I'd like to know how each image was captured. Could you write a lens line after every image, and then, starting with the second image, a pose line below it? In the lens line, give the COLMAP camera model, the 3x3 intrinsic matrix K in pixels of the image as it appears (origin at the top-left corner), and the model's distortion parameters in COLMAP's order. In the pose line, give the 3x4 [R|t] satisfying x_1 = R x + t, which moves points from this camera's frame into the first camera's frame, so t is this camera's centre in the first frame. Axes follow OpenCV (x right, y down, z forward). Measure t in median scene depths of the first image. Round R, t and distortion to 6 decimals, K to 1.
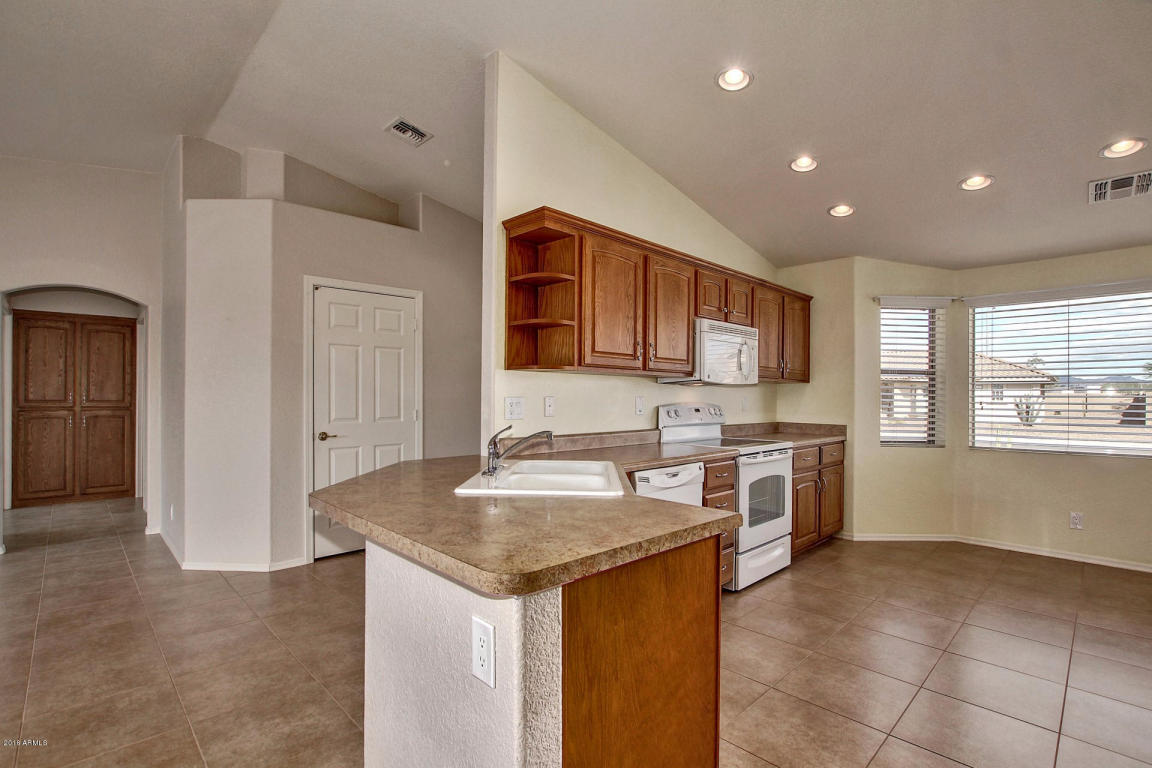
lens RADIAL K [[523.3, 0, 573.2], [0, 523.3, 395.4], [0, 0, 1]] dist [-0.016436, 0.000328]
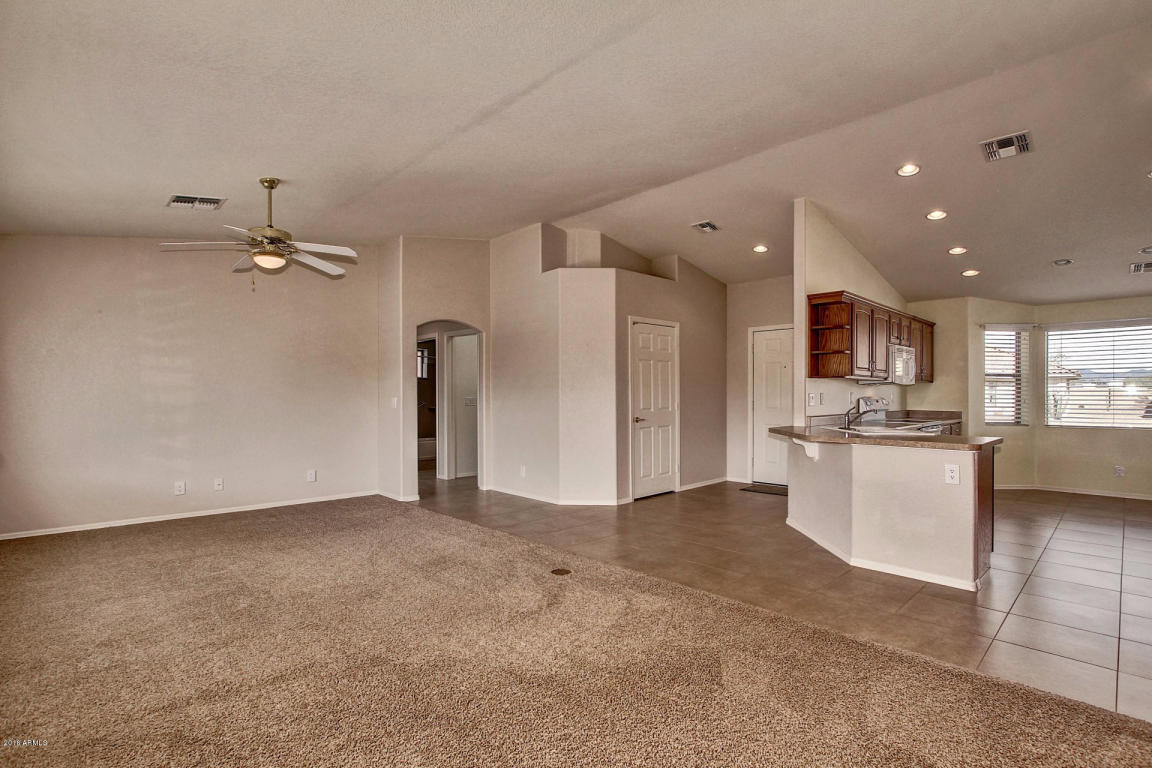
lens RADIAL K [[535.7, 0, 582.8], [0, 535.7, 395.2], [0, 0, 1]] dist [-0.033615, 0.006934]
pose [[0.999974, -0.006724, -0.002764, -0.560731], [0.006734, 0.999970, 0.003757, -0.001680], [0.002738, -0.003775, 0.999989, -0.508458]]
